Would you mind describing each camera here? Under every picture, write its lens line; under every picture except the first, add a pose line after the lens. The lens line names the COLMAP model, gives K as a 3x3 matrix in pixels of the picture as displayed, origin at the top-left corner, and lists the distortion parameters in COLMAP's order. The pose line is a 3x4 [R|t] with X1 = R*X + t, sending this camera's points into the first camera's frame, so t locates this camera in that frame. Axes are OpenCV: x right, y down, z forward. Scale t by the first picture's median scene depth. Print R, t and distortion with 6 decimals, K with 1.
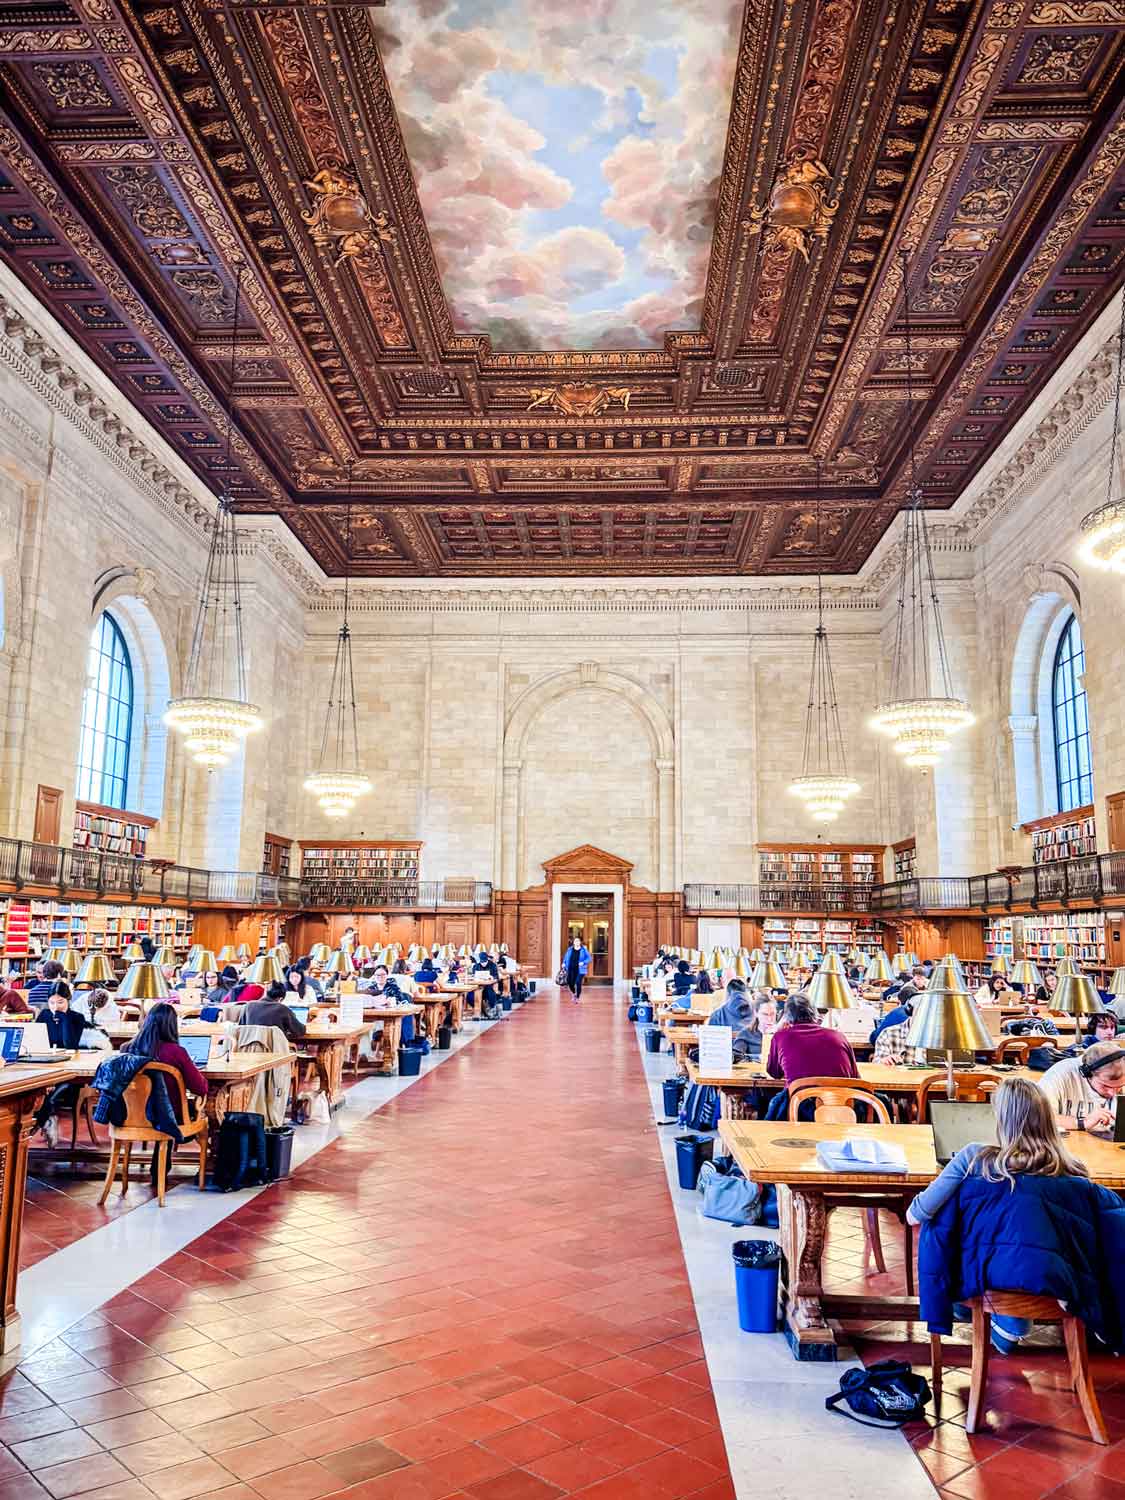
lens RADIAL K [[1138.1, 0, 566.7], [0, 1138.1, 758.7], [0, 0, 1]] dist [0.101611, -0.151665]
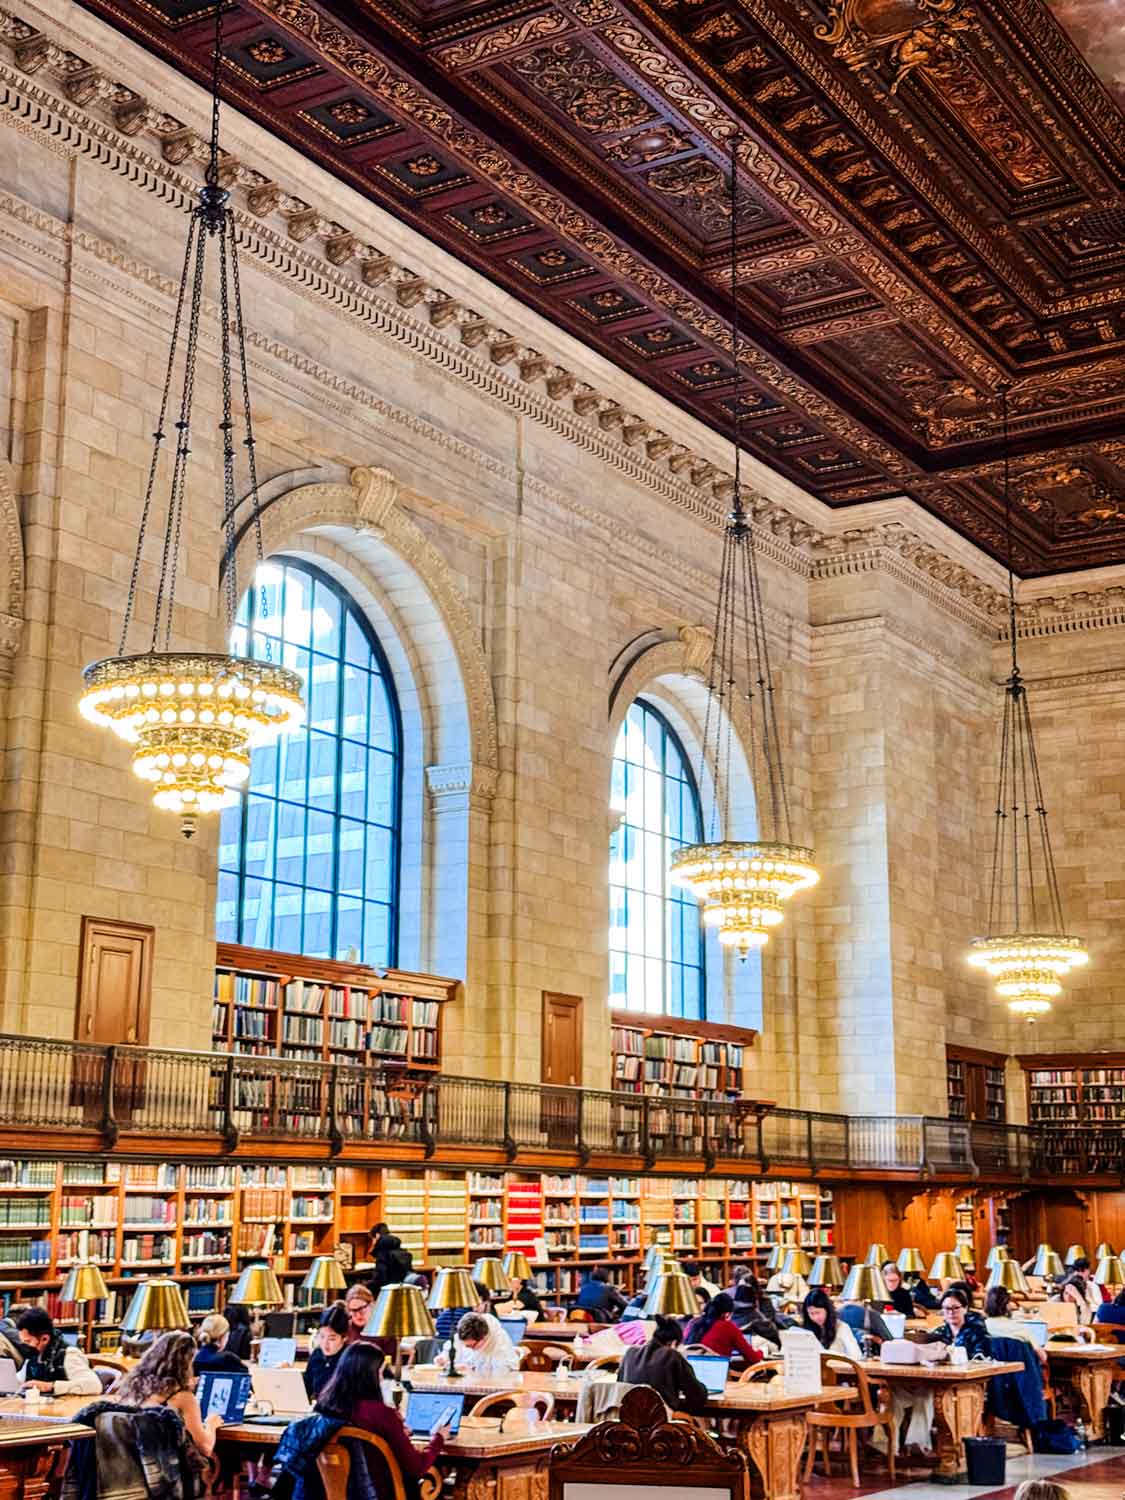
lens RADIAL K [[2127.9, 0, 573.1], [0, 2127.9, 753.6], [0, 0, 1]] dist [0.206862, -0.459563]
pose [[0.874577, -0.111987, -0.471777, 0.128072], [0.083264, 0.993197, -0.081404, -0.010197], [0.477684, 0.031912, 0.877952, -0.040686]]
